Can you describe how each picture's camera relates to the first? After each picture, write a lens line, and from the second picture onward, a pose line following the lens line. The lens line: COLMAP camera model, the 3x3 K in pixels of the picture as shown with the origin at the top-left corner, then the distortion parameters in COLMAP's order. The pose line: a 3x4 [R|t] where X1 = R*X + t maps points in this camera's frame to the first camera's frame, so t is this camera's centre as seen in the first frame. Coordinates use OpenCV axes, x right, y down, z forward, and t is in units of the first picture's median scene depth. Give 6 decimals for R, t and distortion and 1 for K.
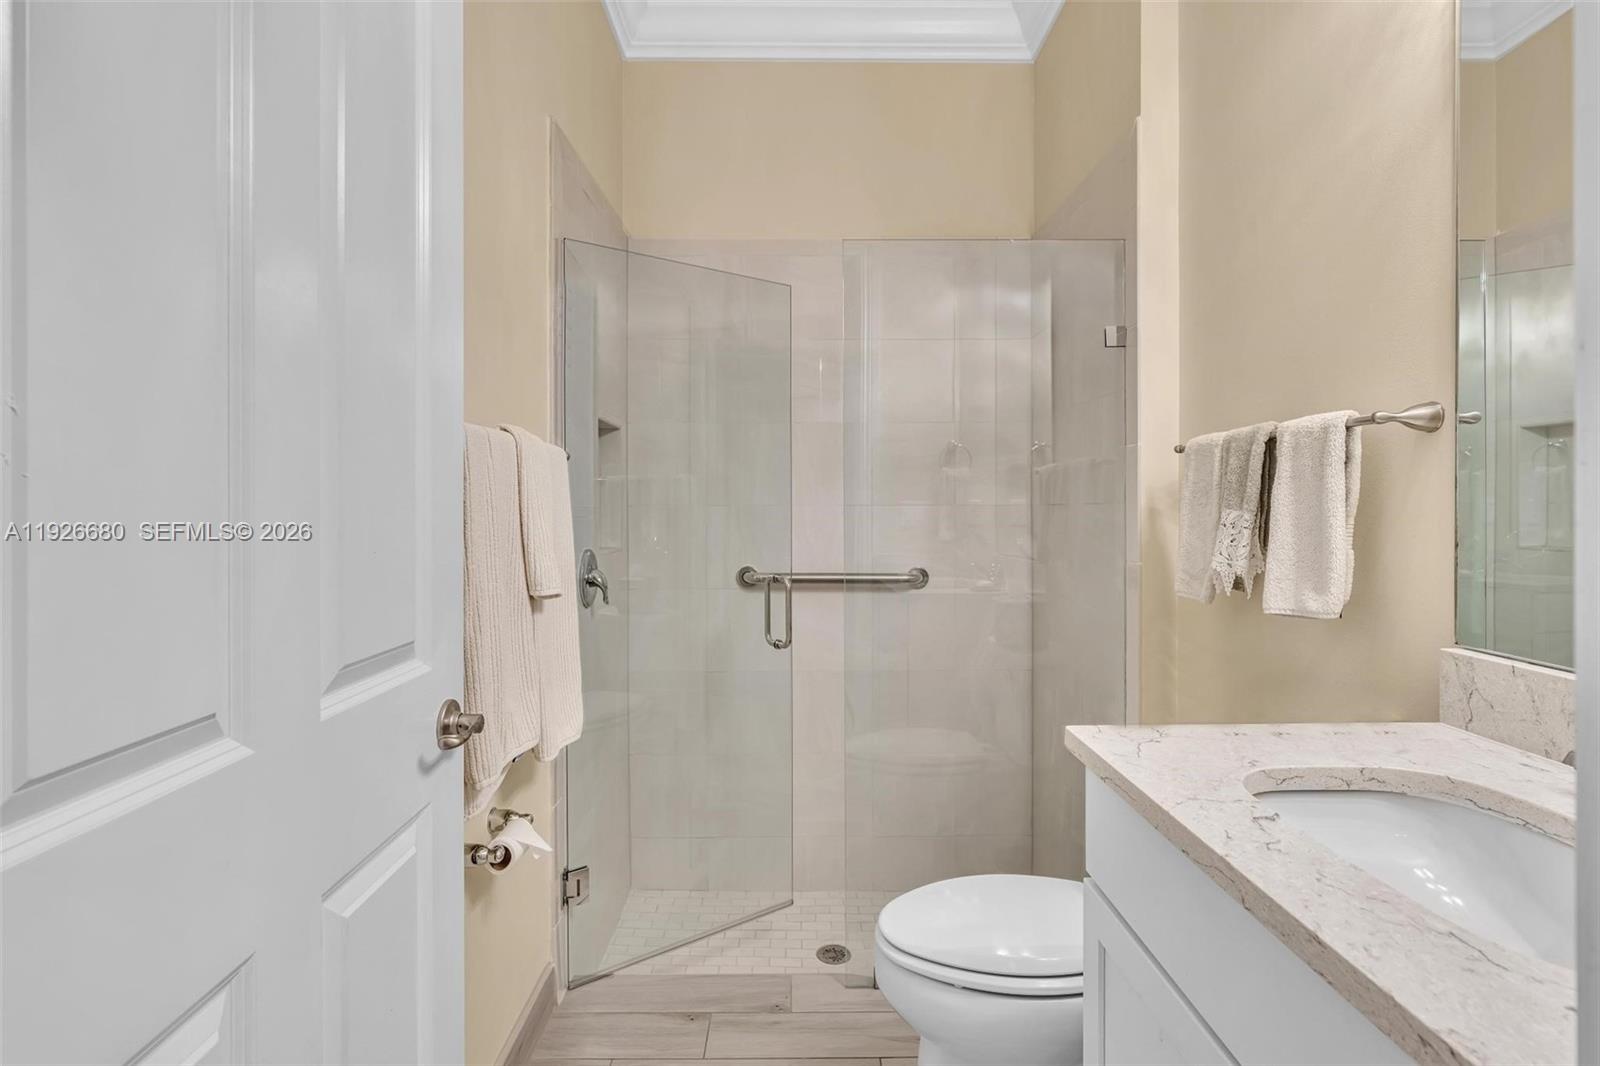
lens RADIAL K [[757.2, 0, 792.4], [0, 757.2, 513.8], [0, 0, 1]] dist [-0.009824, 0.001260]
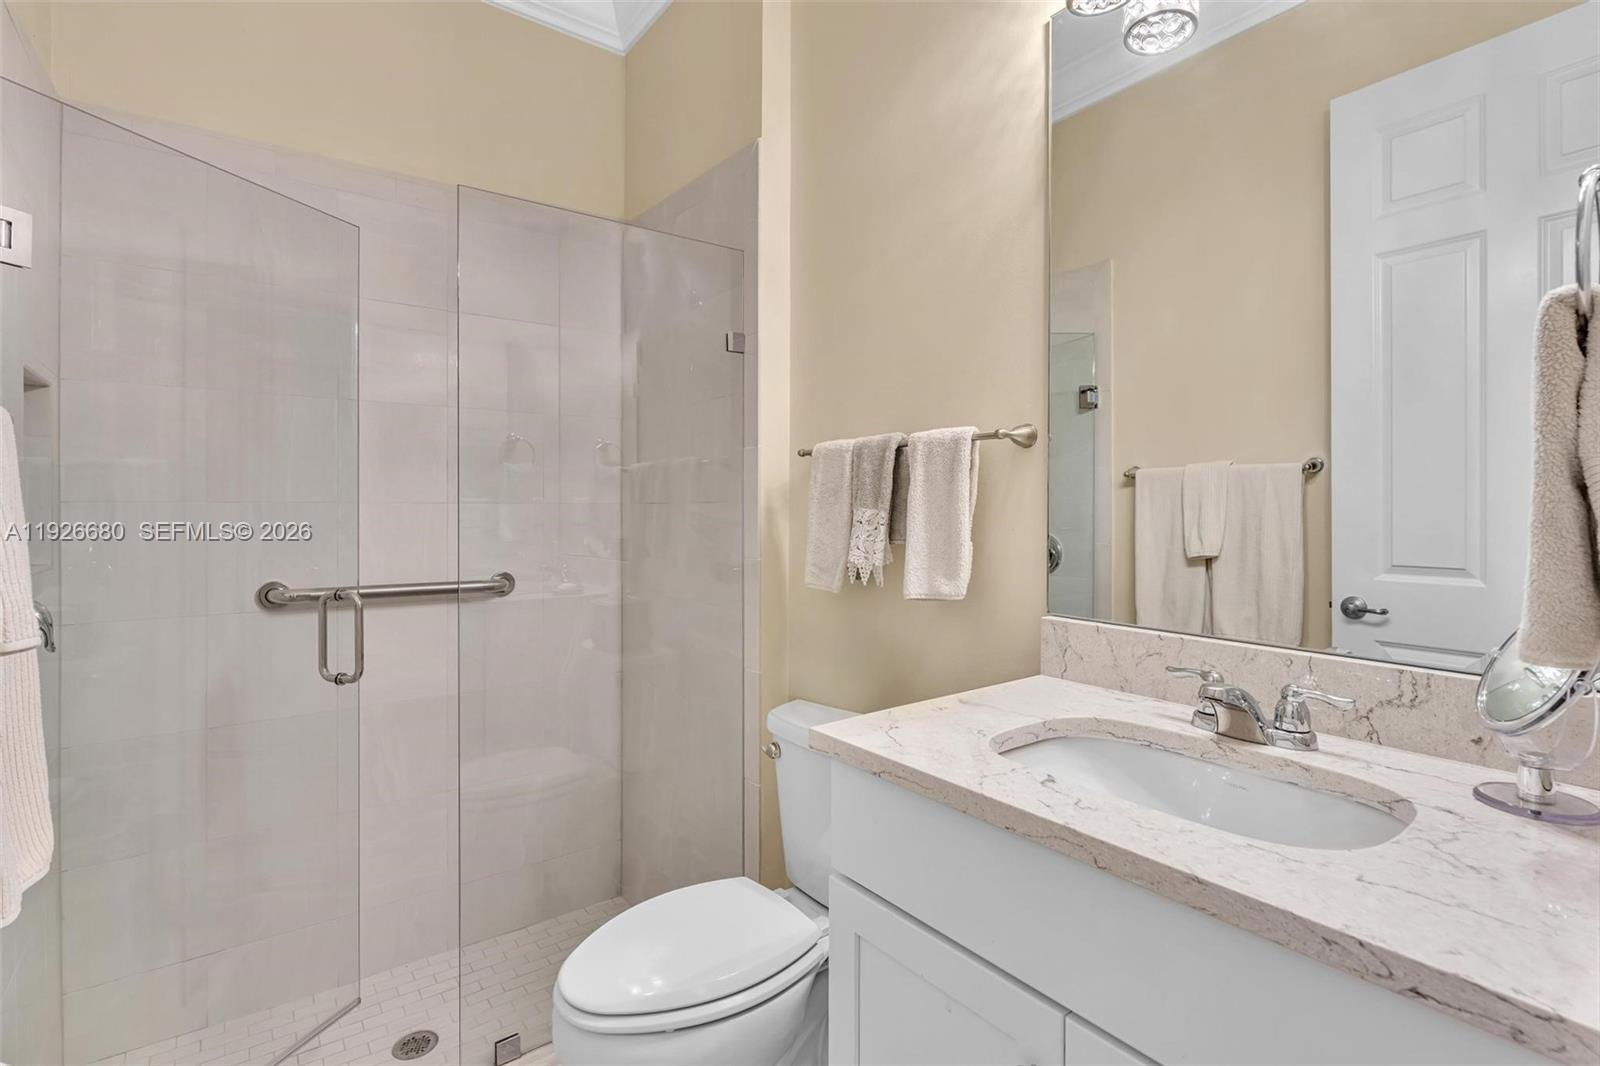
lens RADIAL K [[757.2, 0, 792.4], [0, 757.2, 513.8], [0, 0, 1]] dist [-0.009824, 0.001260]
pose [[0.808164, -0.001764, 0.588955, -0.180215], [0.001227, 0.999998, 0.001311, 0.000981], [-0.588956, -0.000337, 0.808165, 0.161264]]
